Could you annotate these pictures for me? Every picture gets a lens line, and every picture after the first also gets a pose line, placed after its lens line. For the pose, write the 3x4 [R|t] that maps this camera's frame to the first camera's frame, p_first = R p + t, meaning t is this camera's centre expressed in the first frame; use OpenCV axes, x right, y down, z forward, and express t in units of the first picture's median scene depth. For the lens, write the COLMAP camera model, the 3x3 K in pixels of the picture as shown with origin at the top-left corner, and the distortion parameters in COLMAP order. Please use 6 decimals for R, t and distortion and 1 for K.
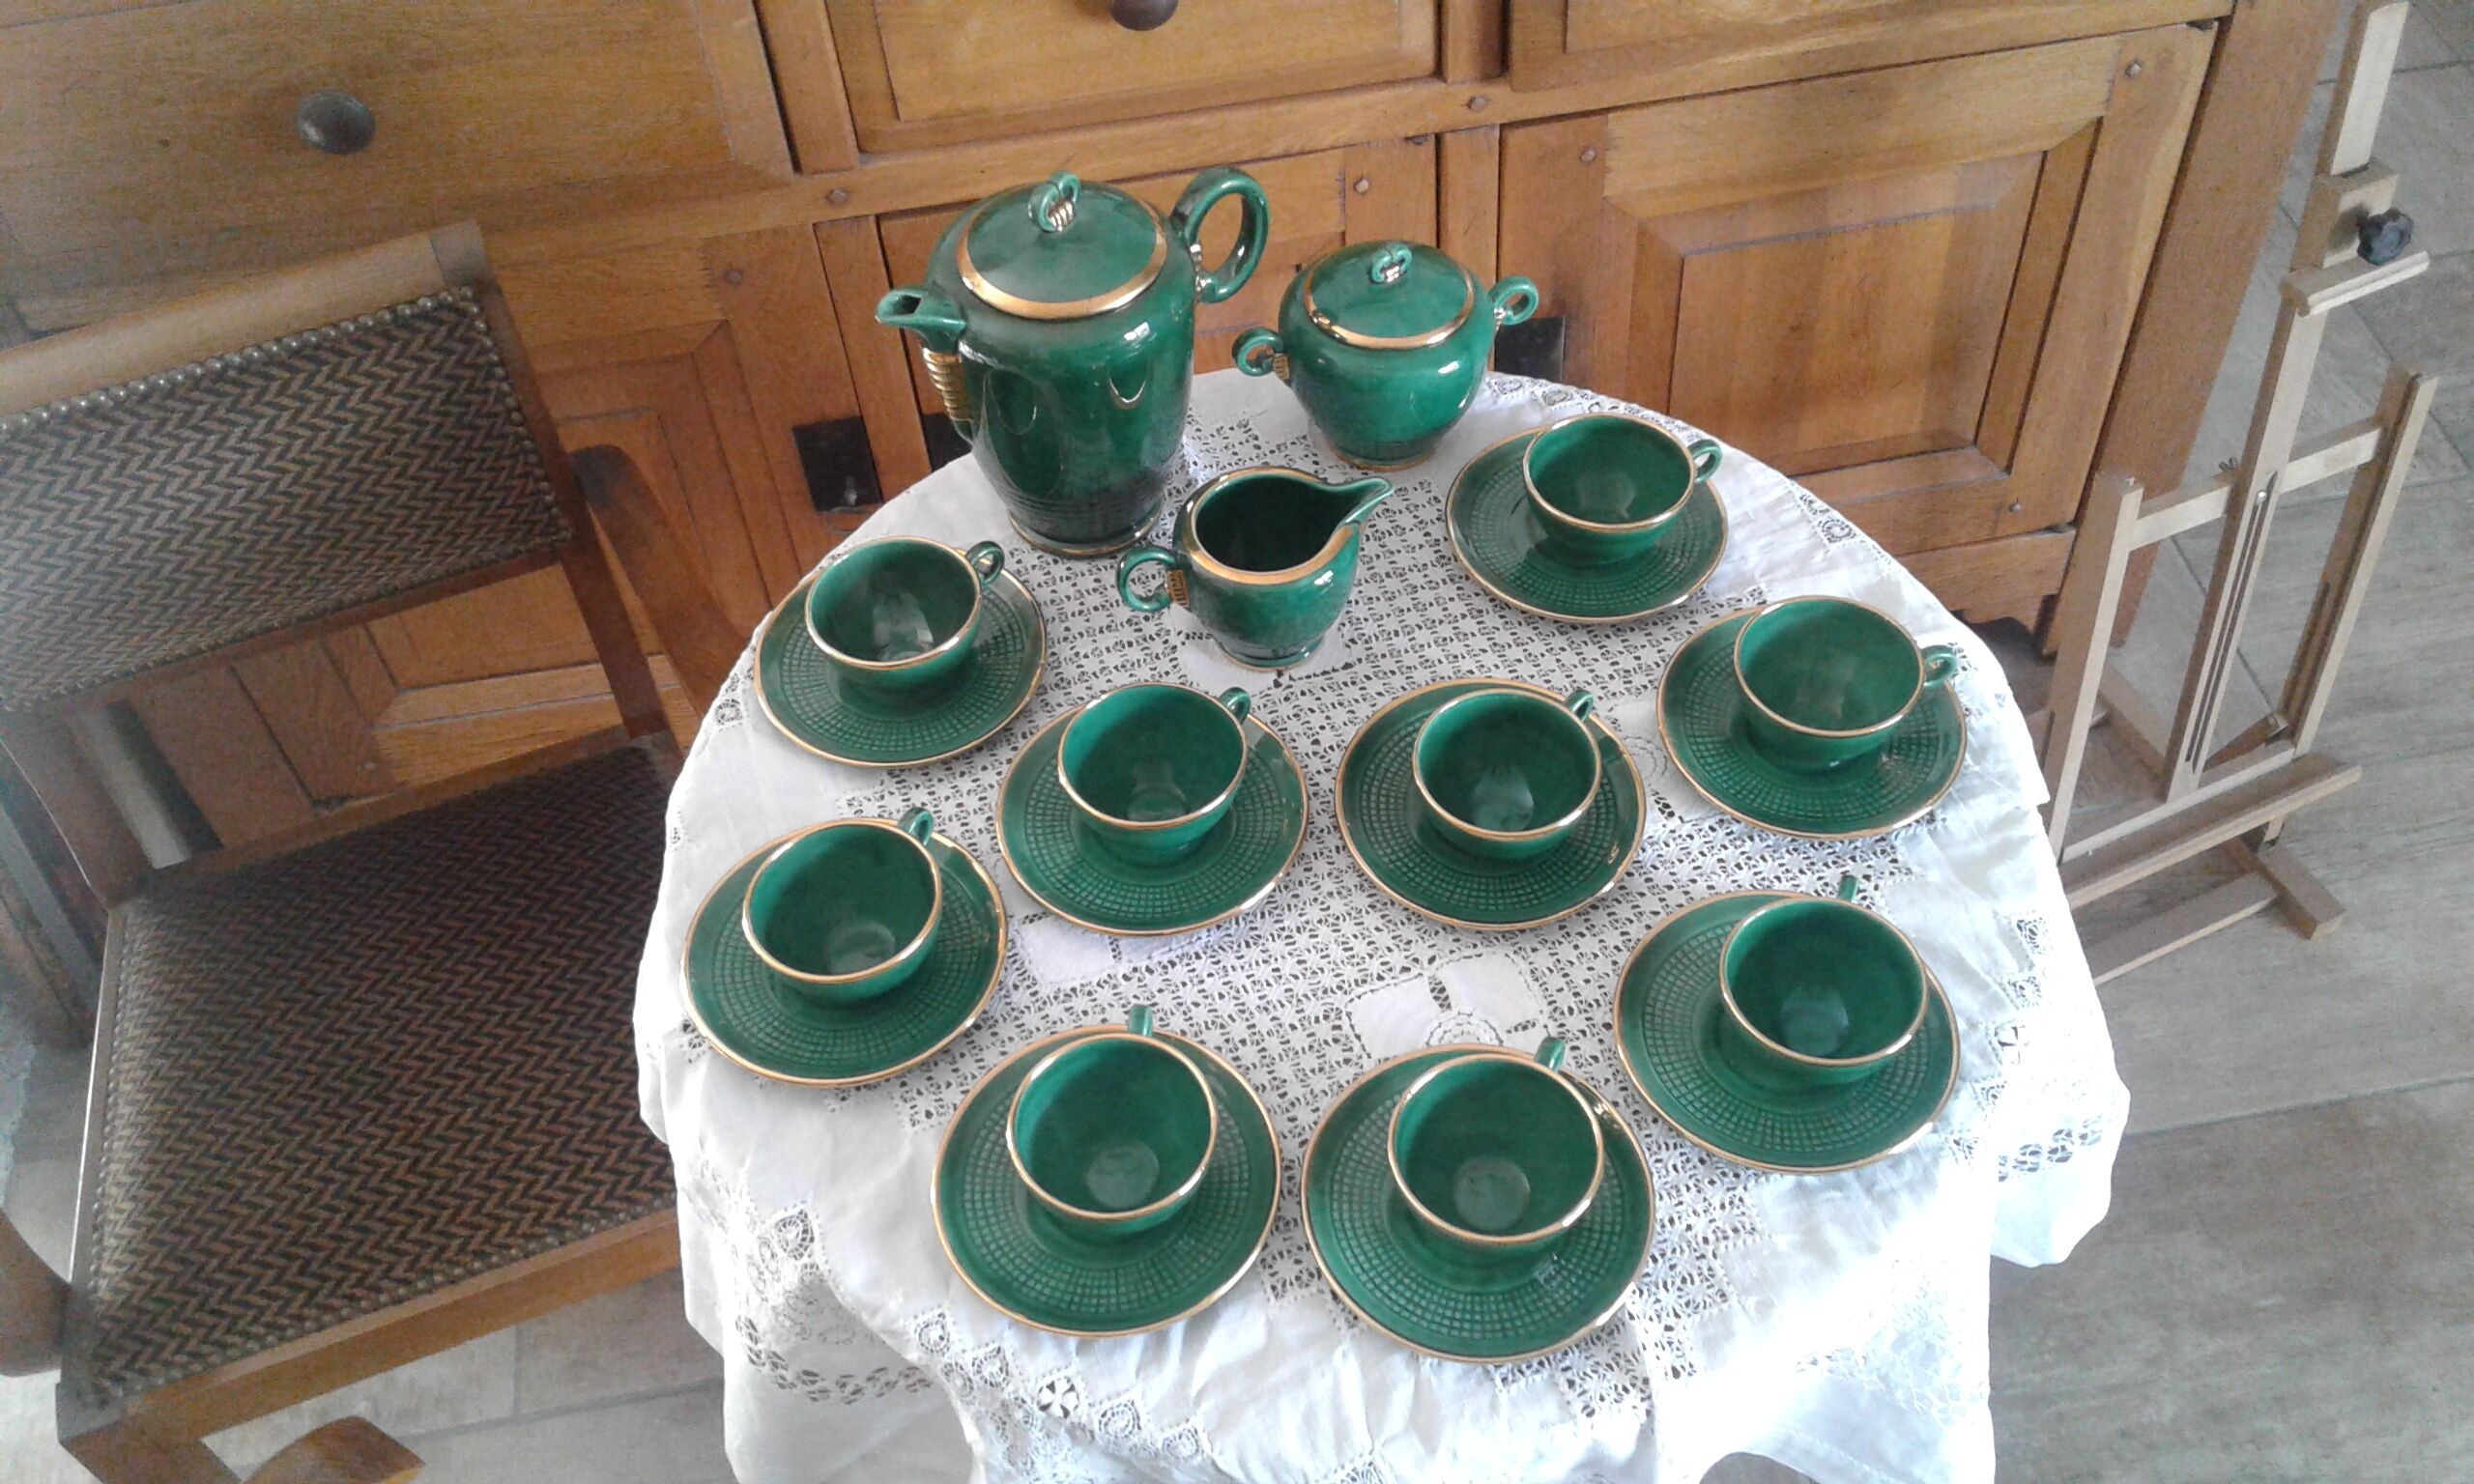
lens RADIAL K [[2291.2, 0, 1255.7], [0, 2291.2, 757.3], [0, 0, 1]] dist [0.099206, -0.216726]
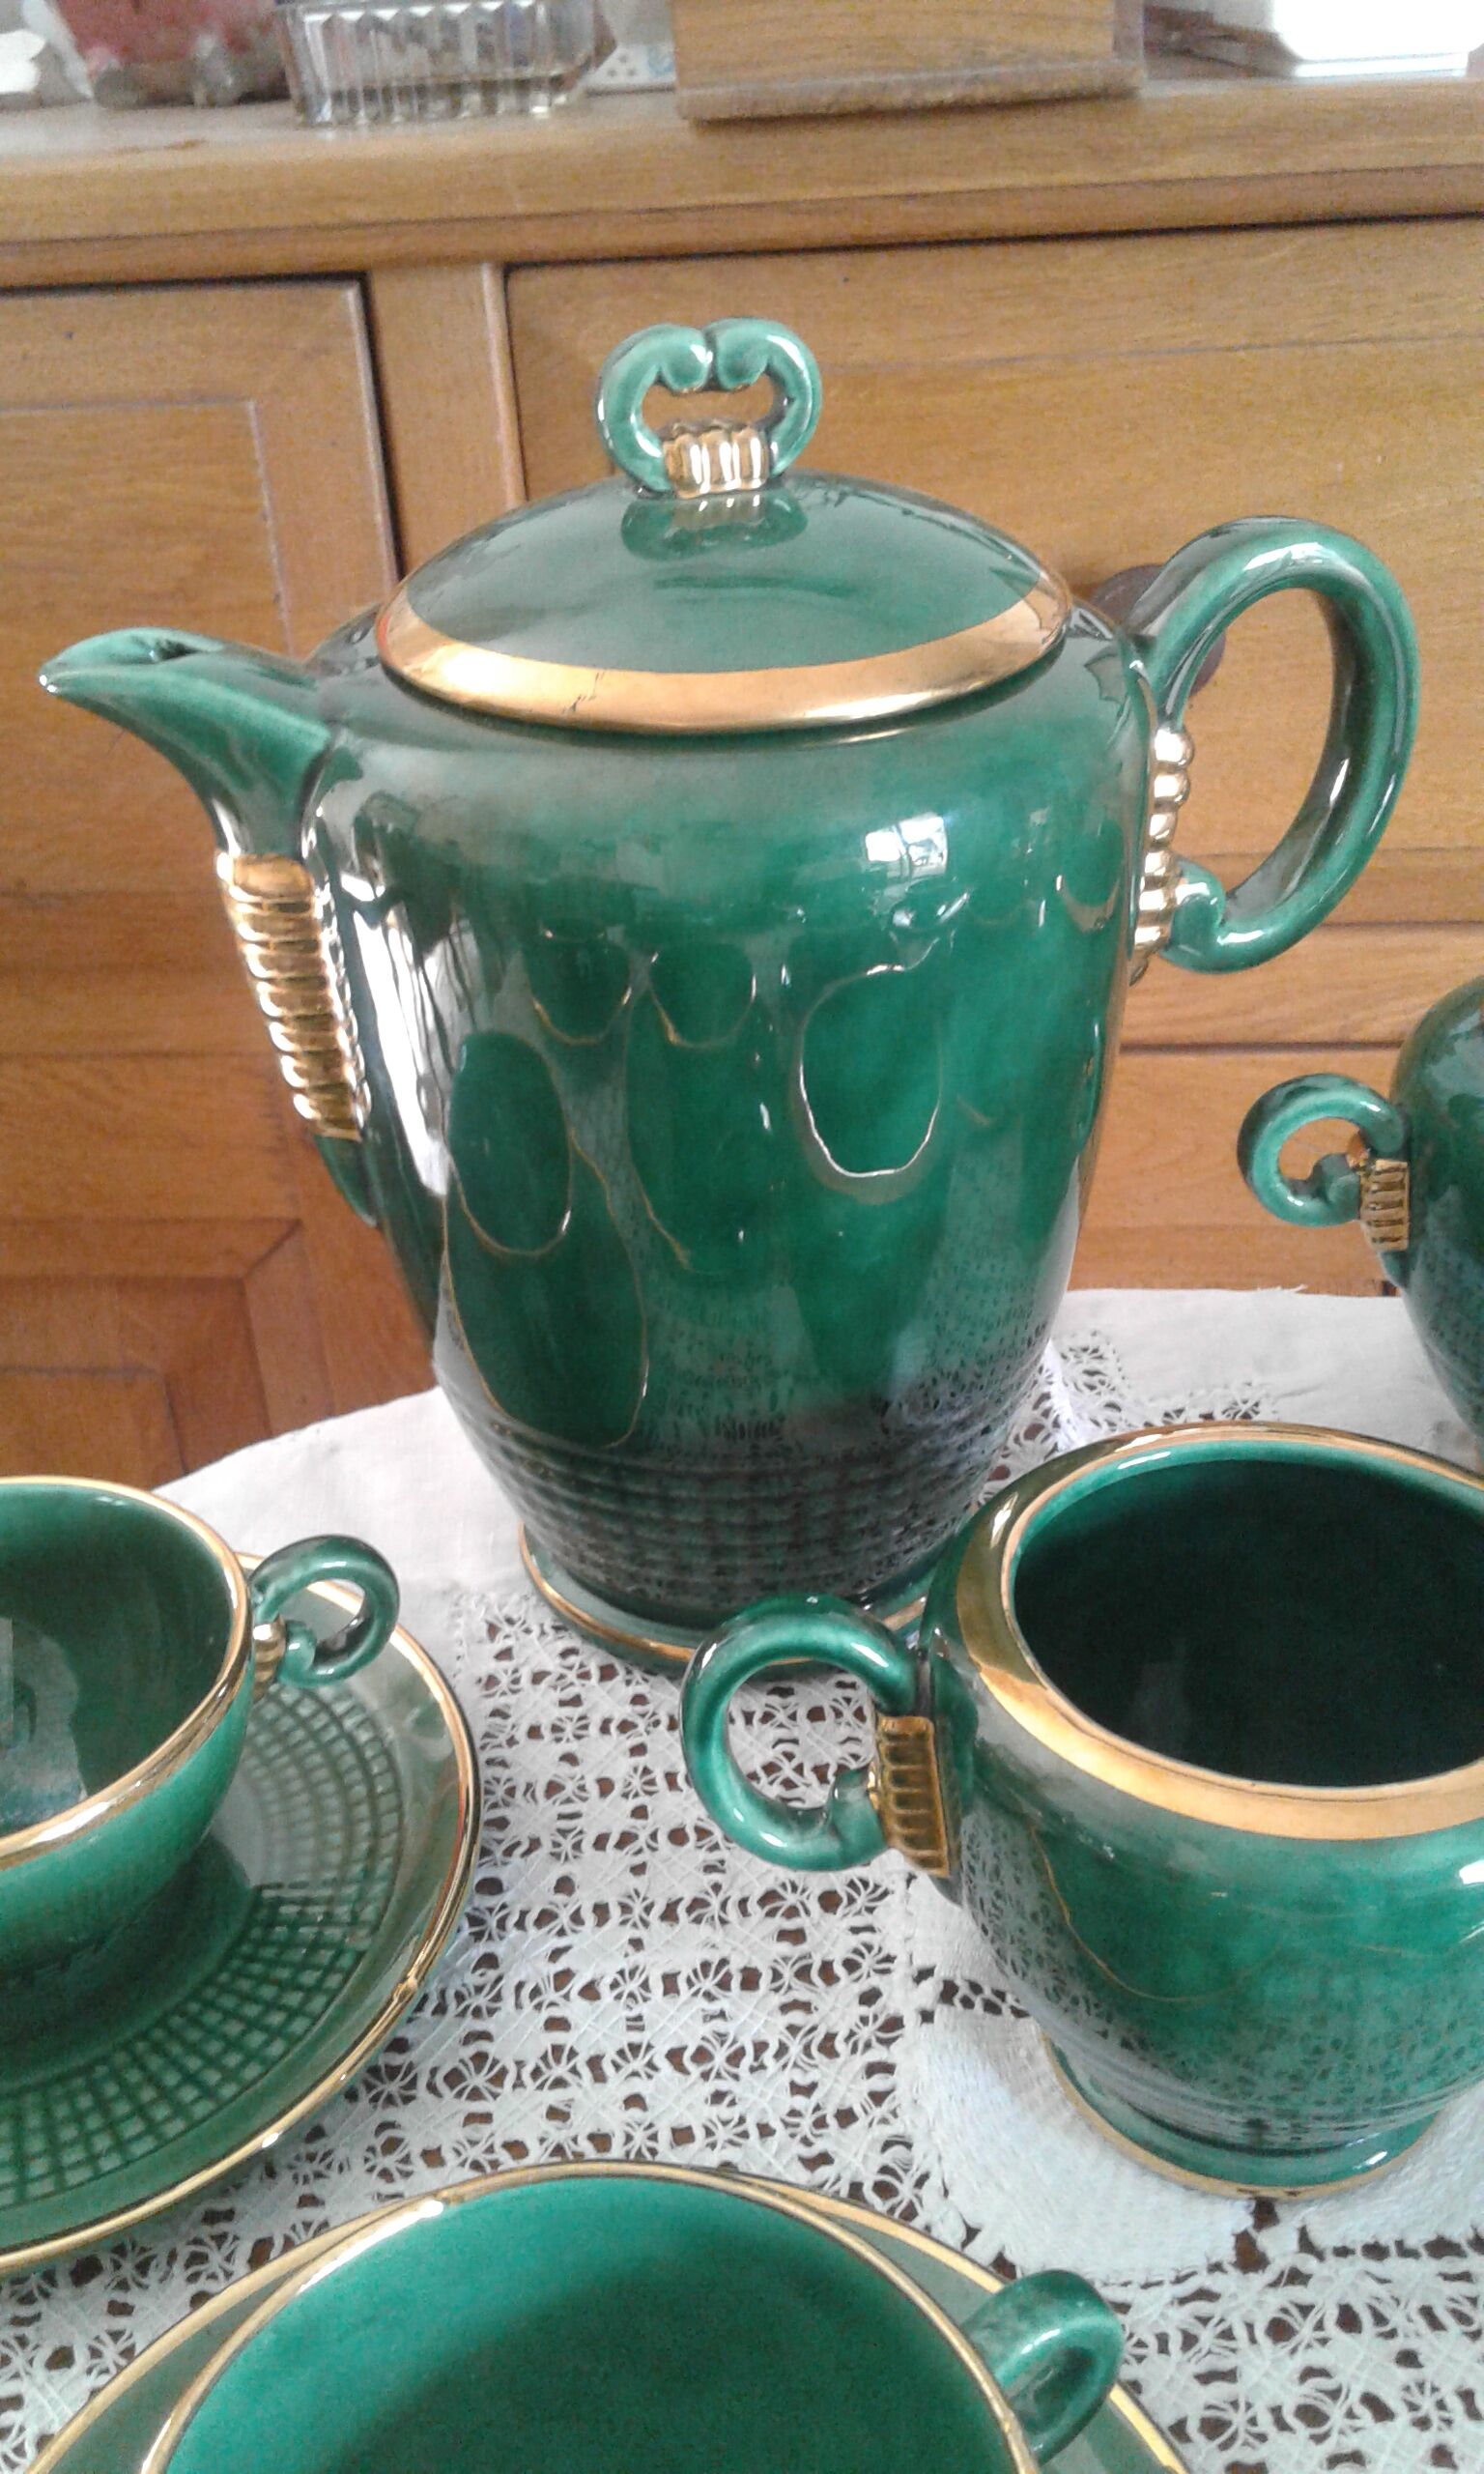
lens RADIAL K [[2343.7, 0, 739.7], [0, 2343.7, 1211.9], [0, 0, 1]] dist [0.114165, -0.291181]
pose [[0.963423, 0.124907, -0.237094, 0.003007], [-0.199983, 0.924040, -0.325817, -0.046521], [0.178387, 0.361314, 0.915221, 0.777586]]
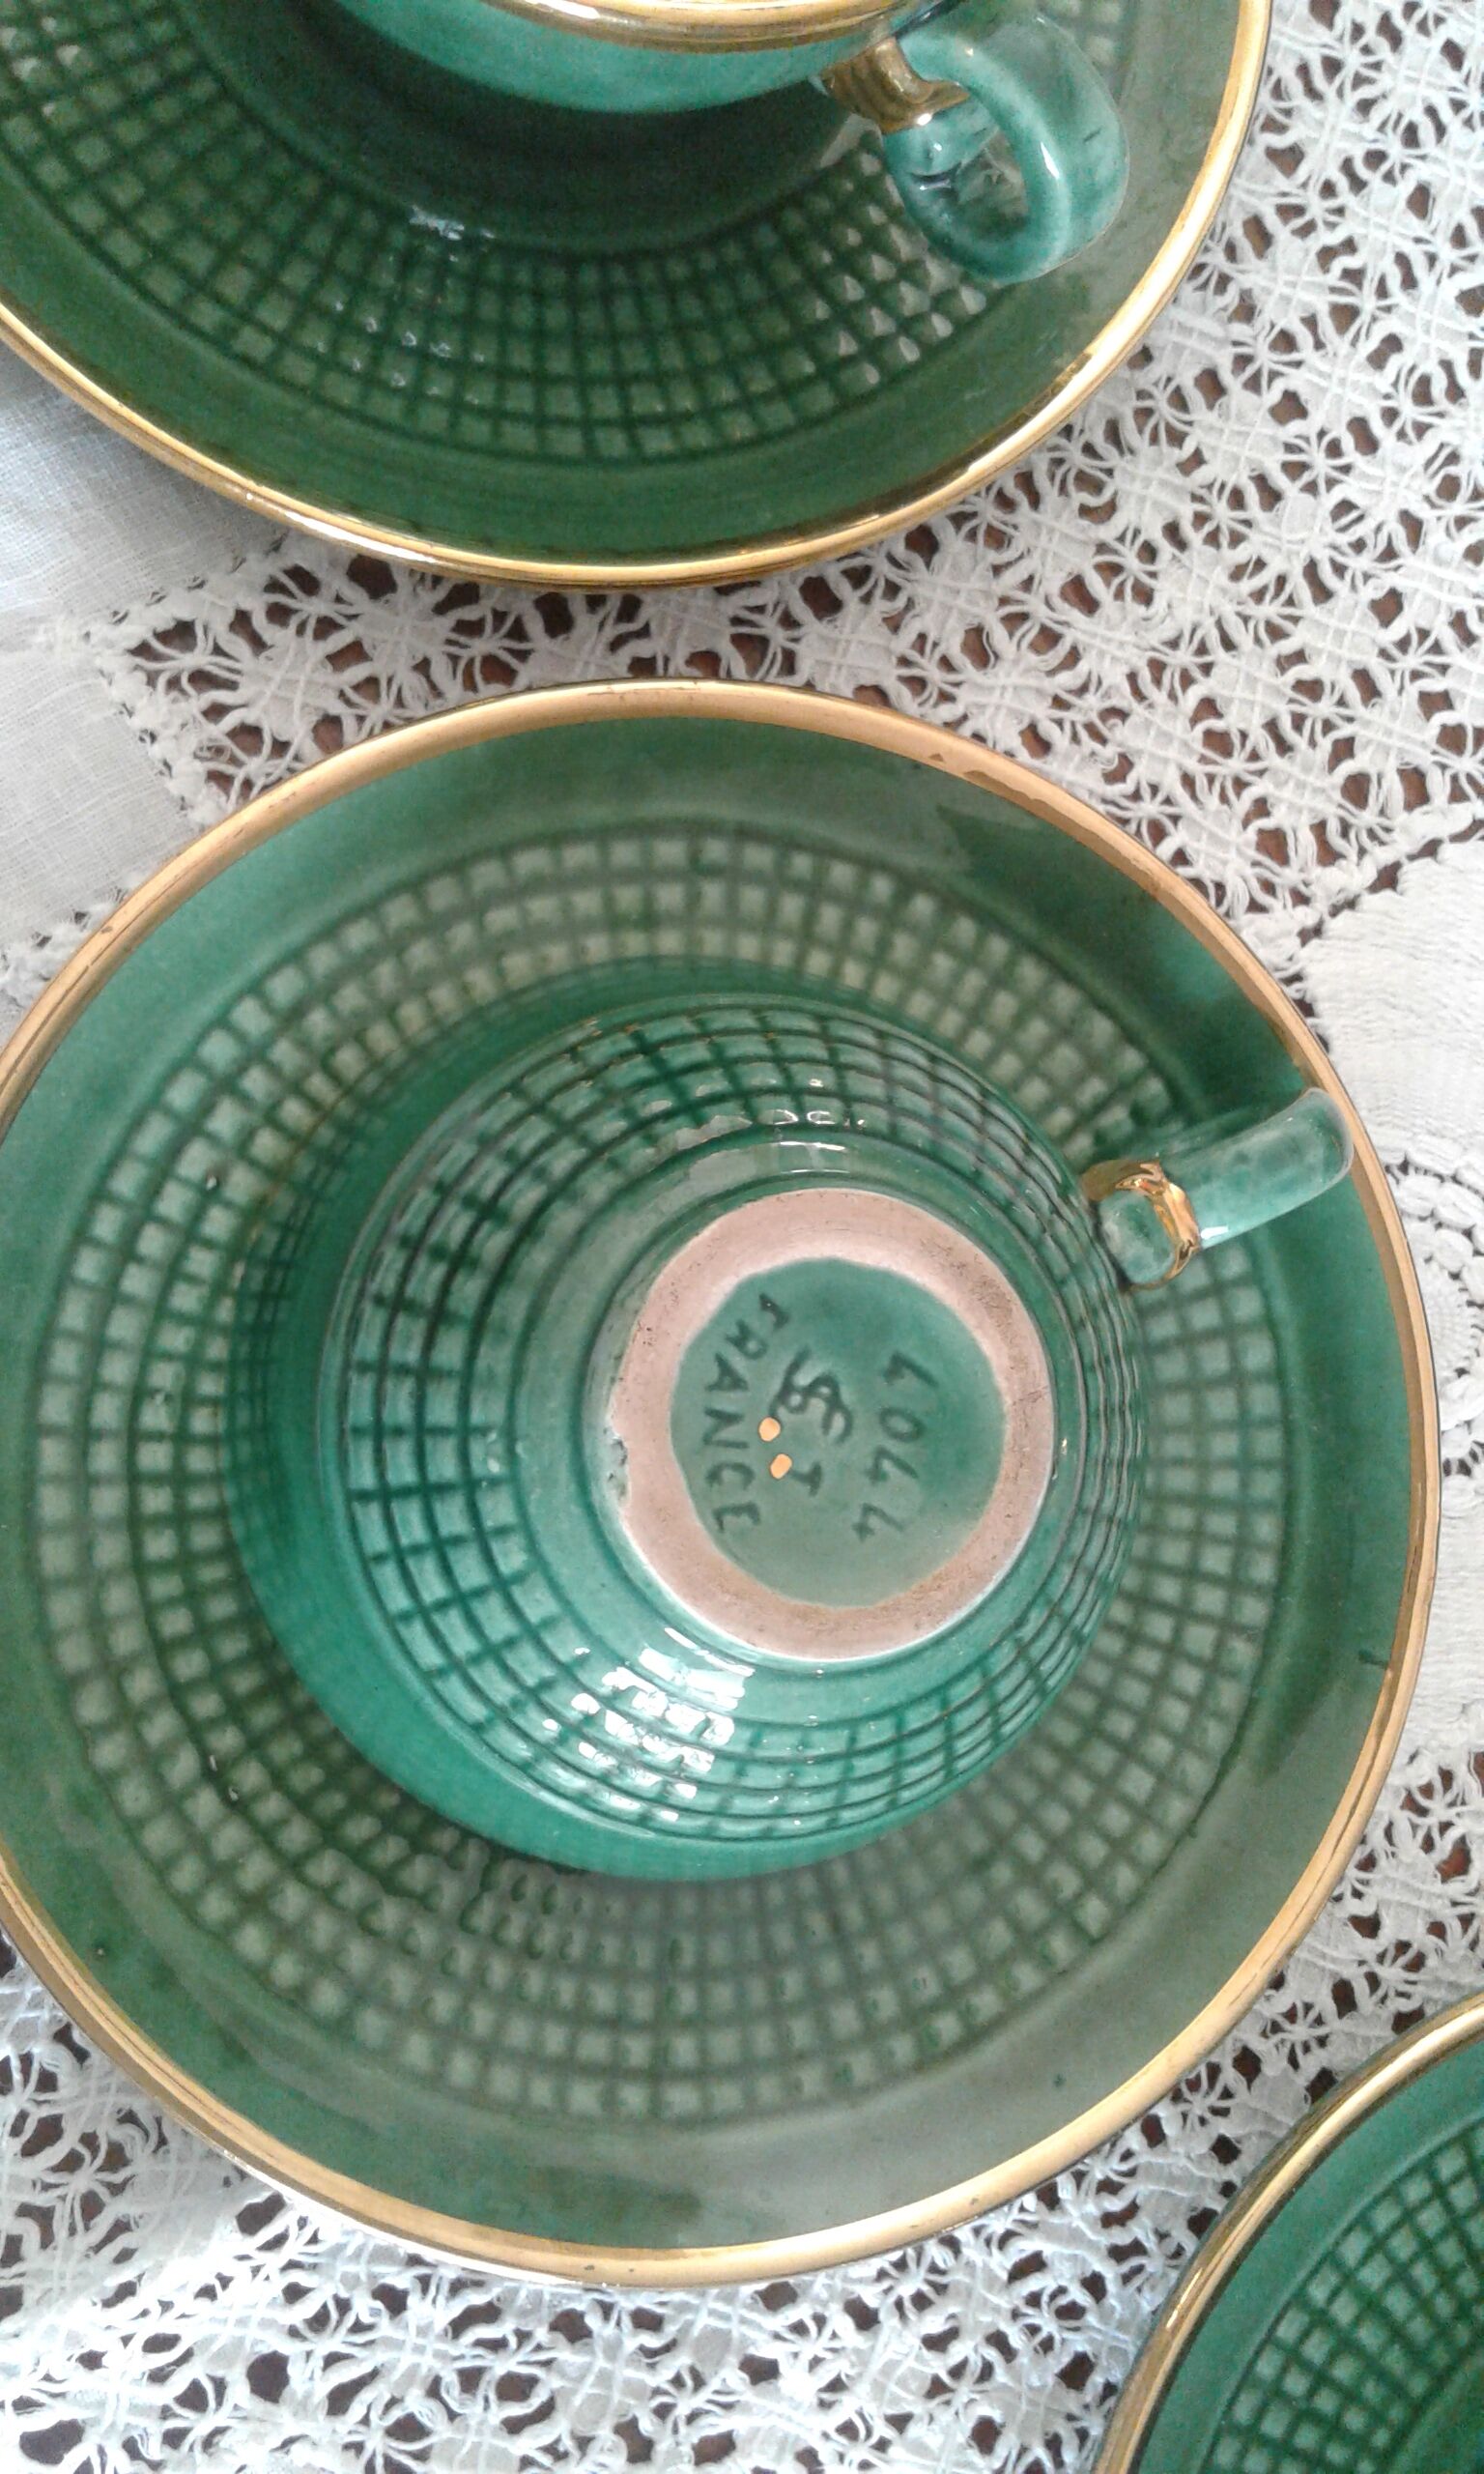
lens RADIAL K [[2291.2, 0, 744.0], [0, 2291.2, 1296.8], [0, 0, 1]] dist [0.099206, -0.216726]
pose [[0.167292, 0.985831, 0.012277, 0.071959], [-0.889697, 0.145590, 0.432715, 0.081890], [0.424797, -0.083313, 0.901447, 0.734233]]
